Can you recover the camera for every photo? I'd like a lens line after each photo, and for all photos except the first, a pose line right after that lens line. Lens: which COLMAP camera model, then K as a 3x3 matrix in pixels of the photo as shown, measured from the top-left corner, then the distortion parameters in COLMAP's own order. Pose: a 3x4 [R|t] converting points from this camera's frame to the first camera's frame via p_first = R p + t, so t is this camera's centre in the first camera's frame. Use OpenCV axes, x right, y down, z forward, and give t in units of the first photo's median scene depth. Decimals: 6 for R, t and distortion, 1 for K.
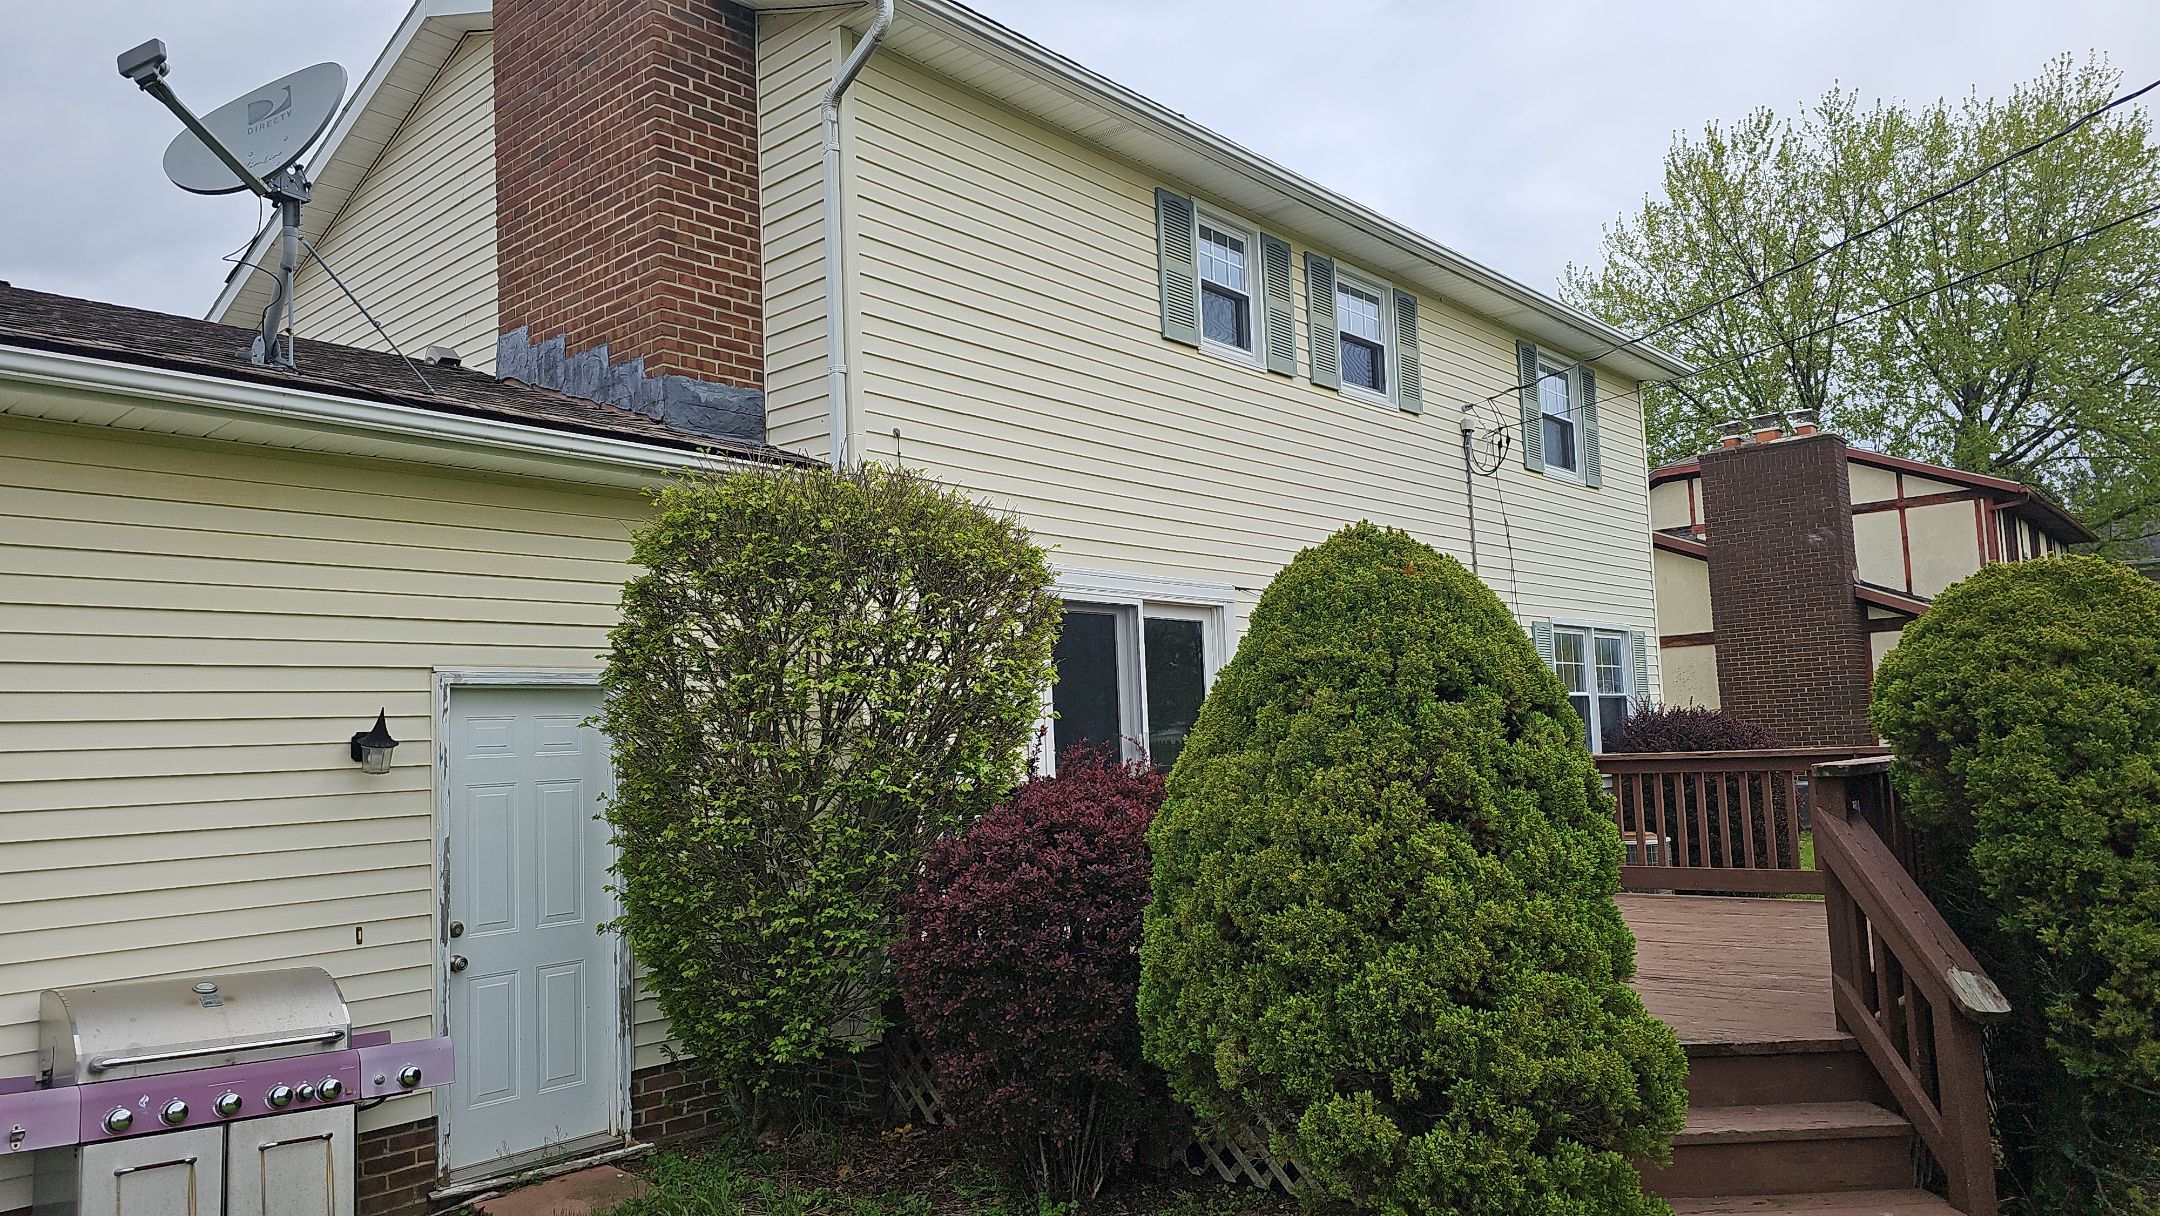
lens RADIAL K [[1441.0, 0, 1081.3], [0, 1441.0, 612.0], [0, 0, 1]] dist [0.067515, -0.062281]
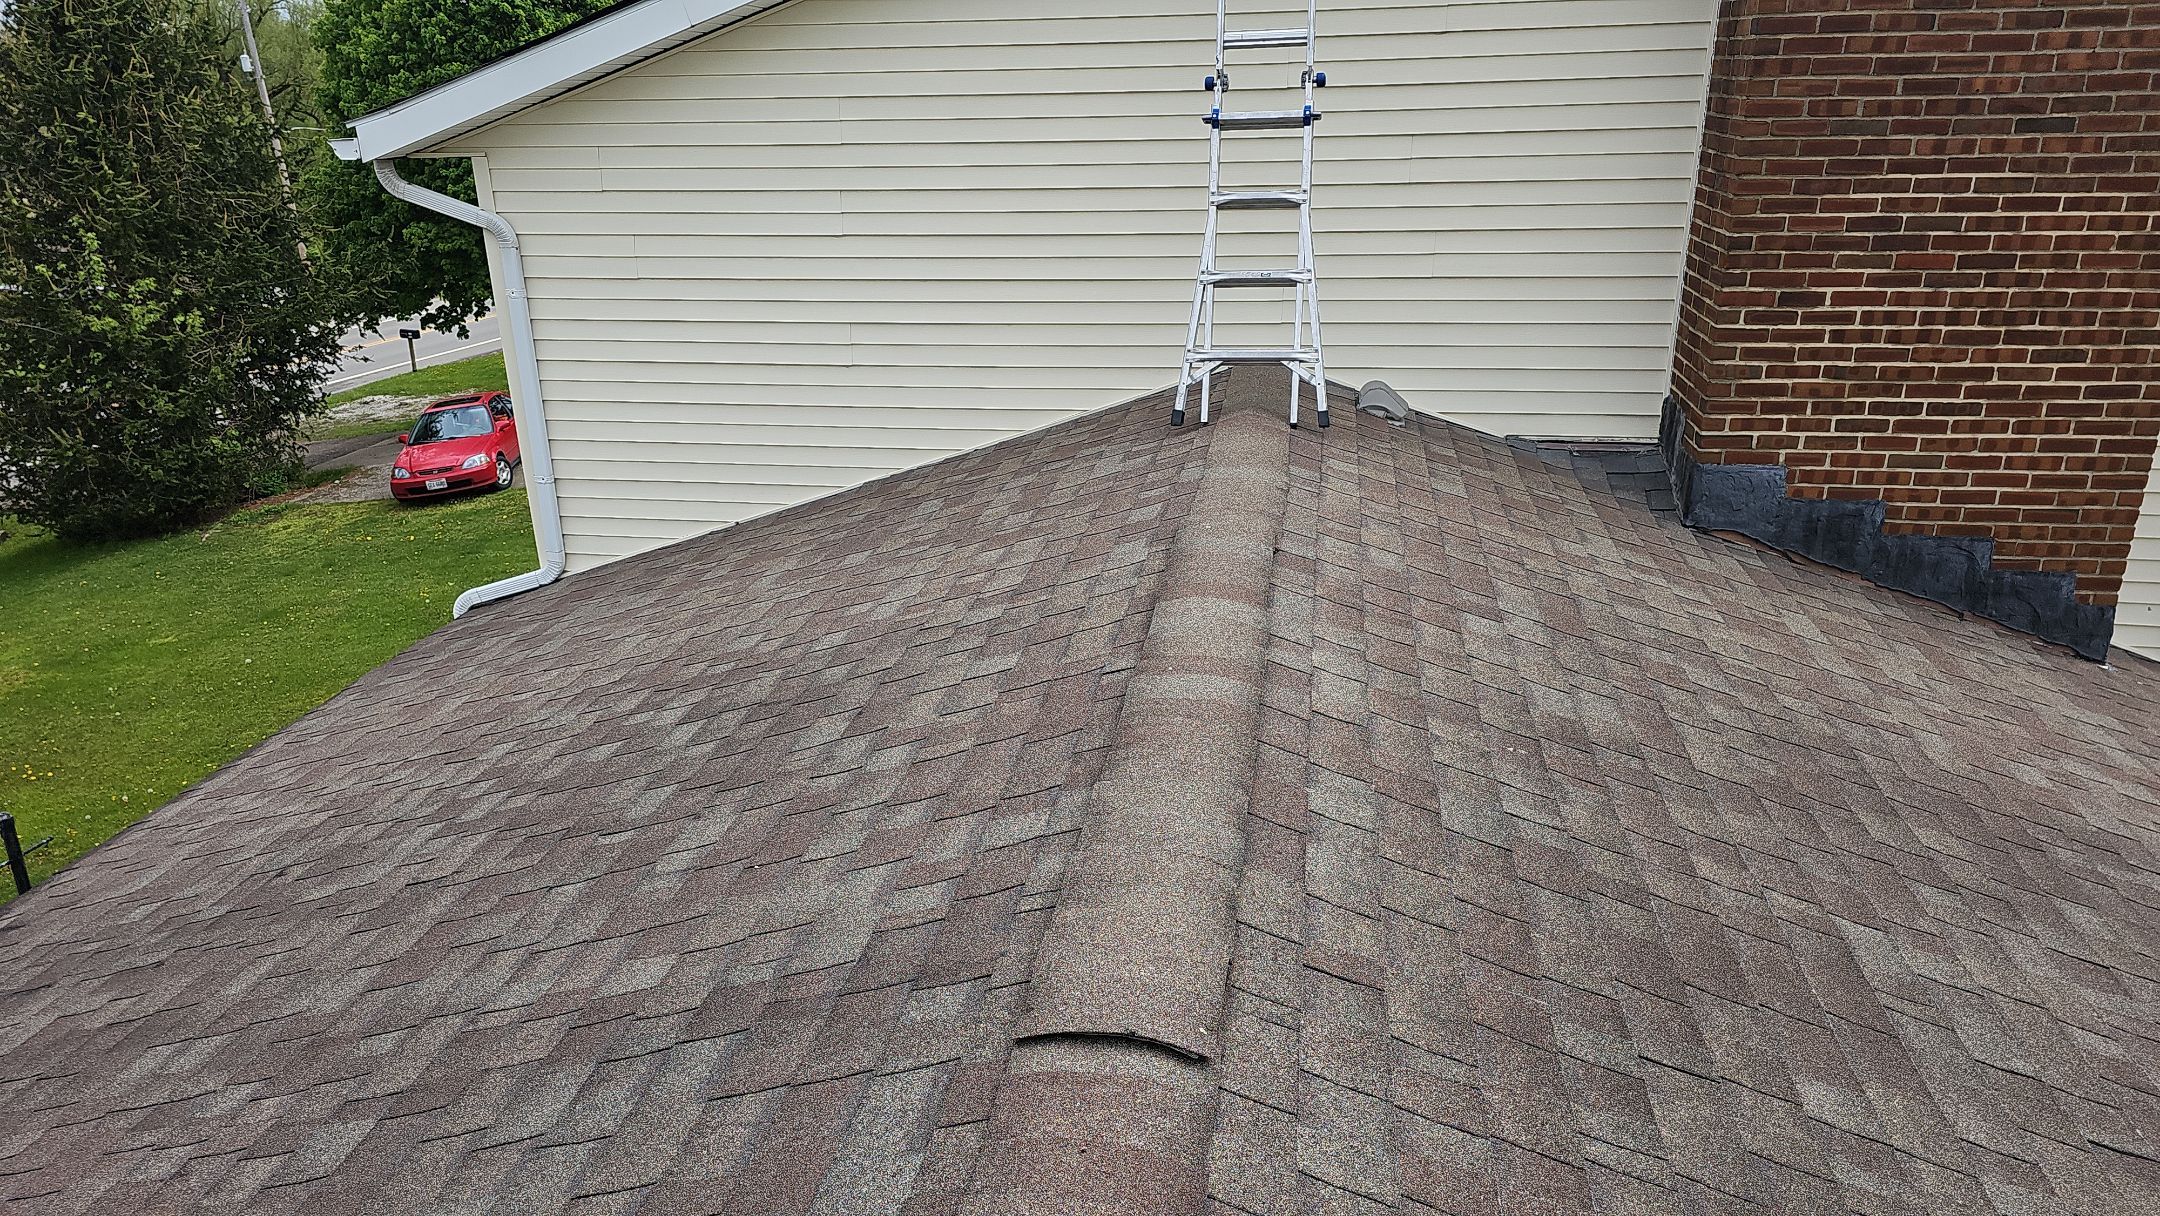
lens RADIAL K [[1441.0, 0, 1089.2], [0, 1441.0, 618.7], [0, 0, 1]] dist [0.067515, -0.062281]
pose [[0.845886, -0.164292, 0.507429, -1.111080], [-0.067263, 0.910922, 0.407059, -0.422101], [-0.529105, -0.378457, 0.759486, 0.637837]]
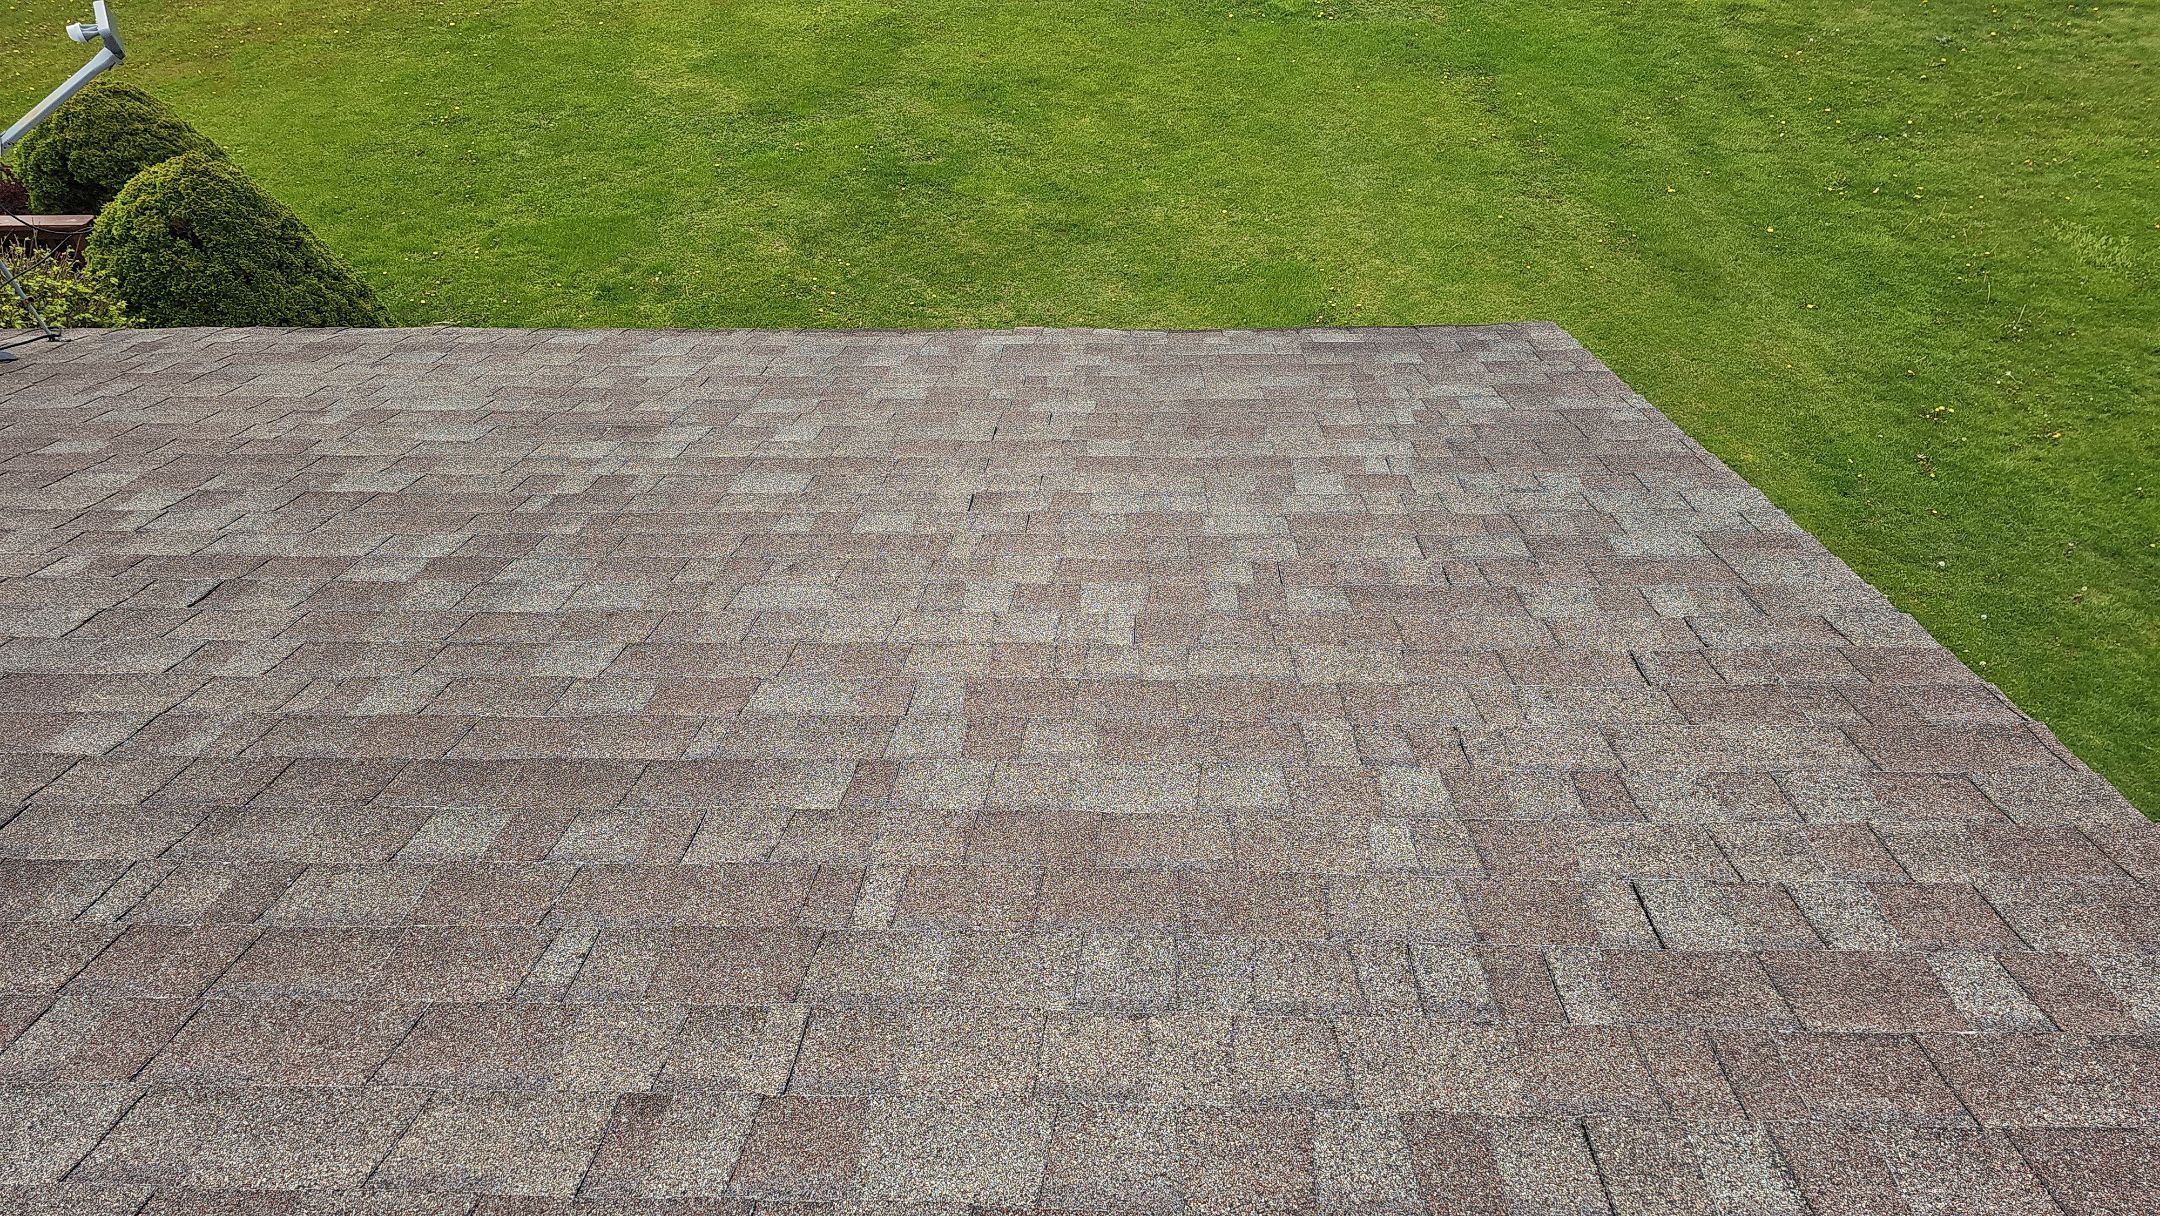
lens RADIAL K [[1441.0, 0, 1079.4], [0, 1441.0, 618.5], [0, 0, 1]] dist [0.067515, -0.062281]
pose [[-0.619577, -0.471308, 0.627688, -1.134185], [-0.016561, 0.807340, 0.589855, -0.408544], [-0.784761, 0.355065, -0.508015, 0.737617]]
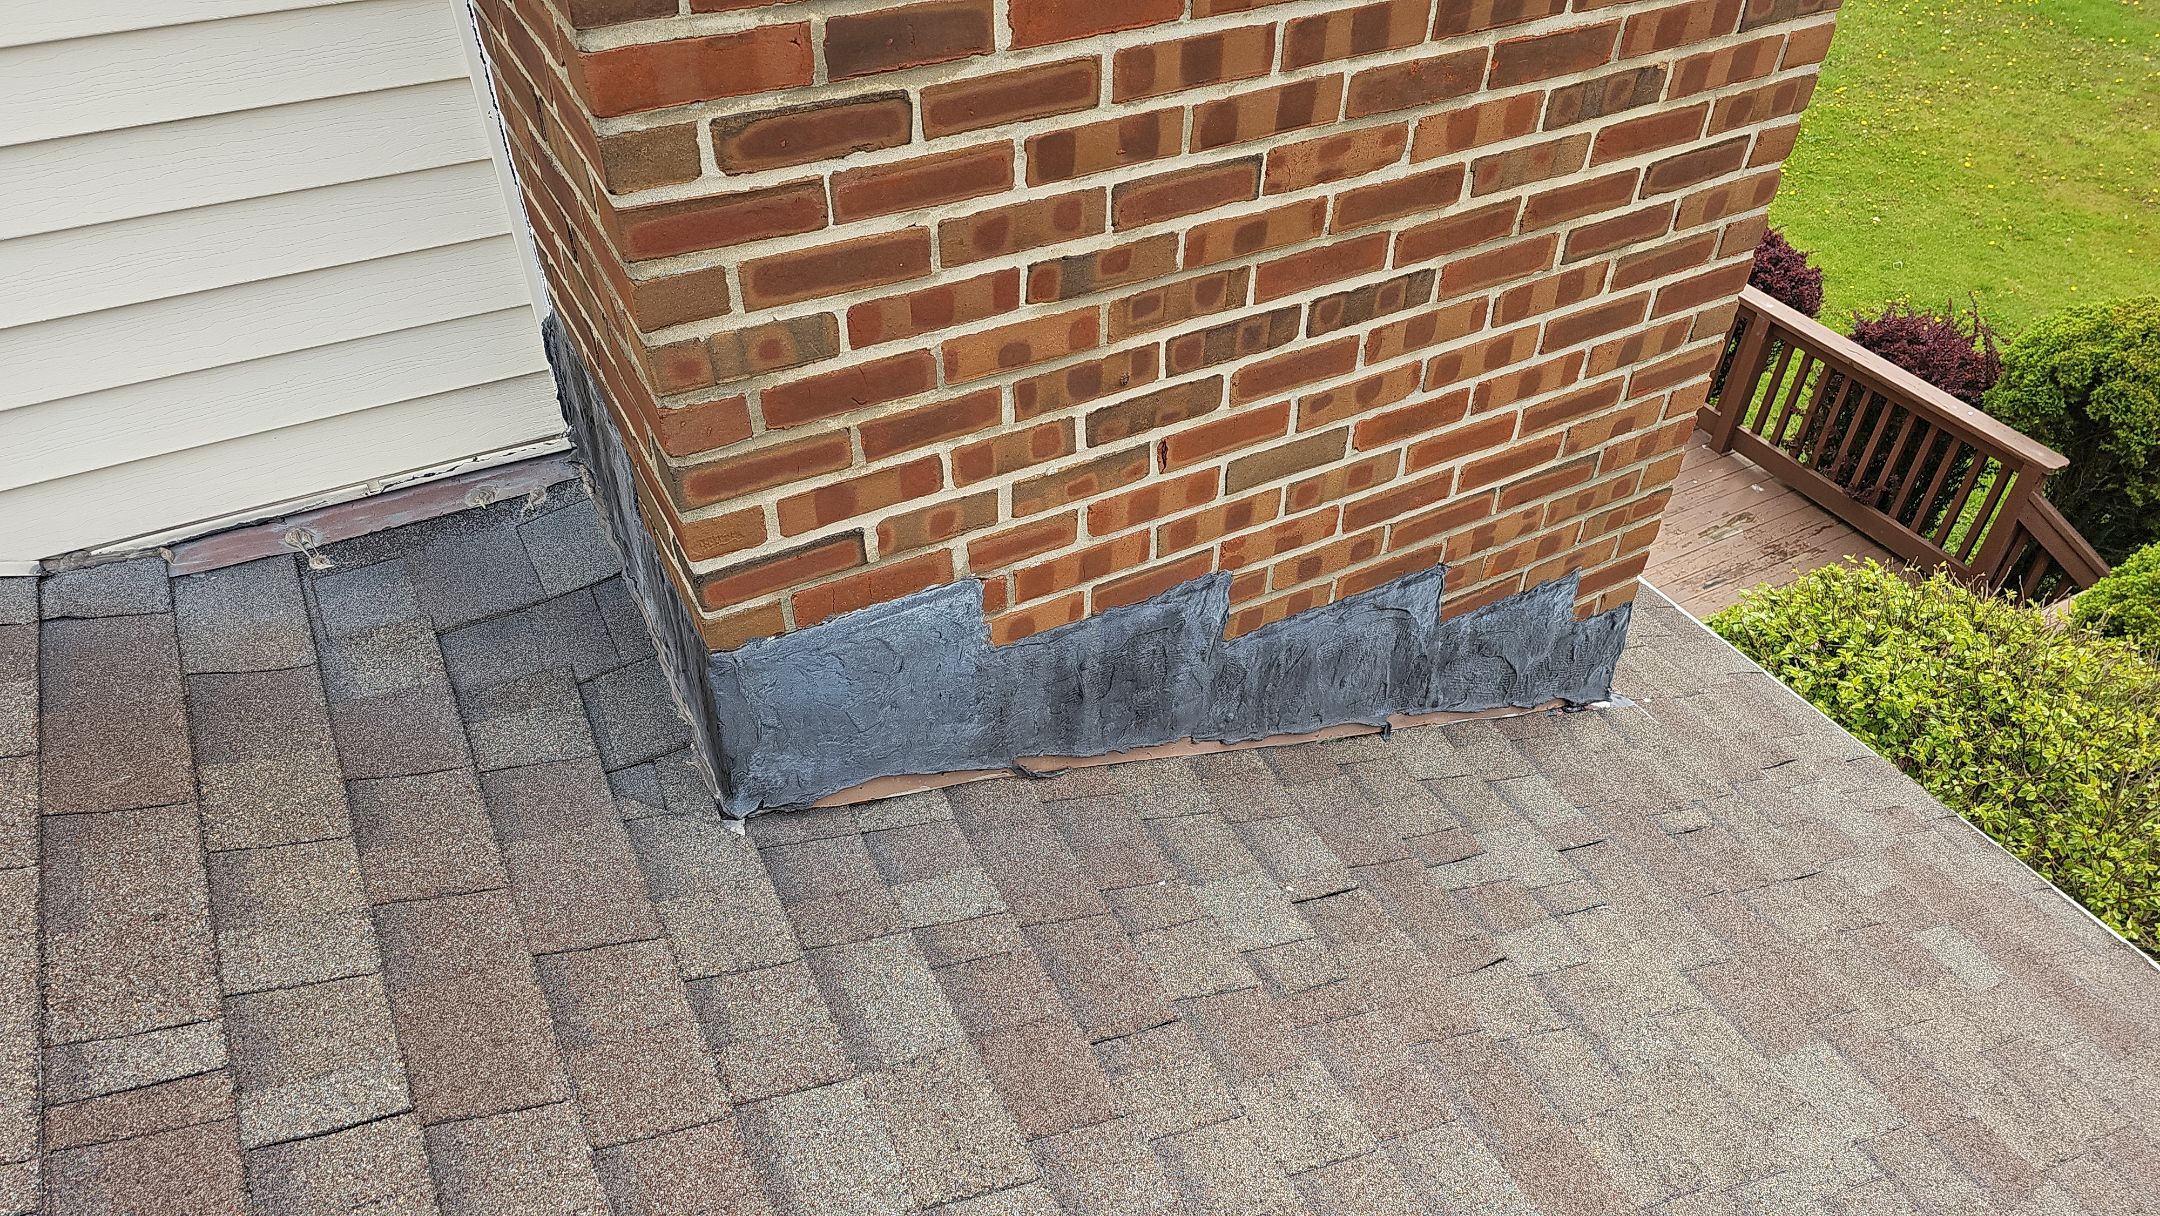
lens RADIAL K [[1441.0, 0, 1096.7], [0, 1441.0, 621.7], [0, 0, 1]] dist [0.067515, -0.062281]
pose [[0.338528, -0.577458, 0.742927, -0.573888], [-0.121775, 0.756018, 0.643123, -0.356500], [-0.933043, -0.308185, 0.185614, 0.990910]]
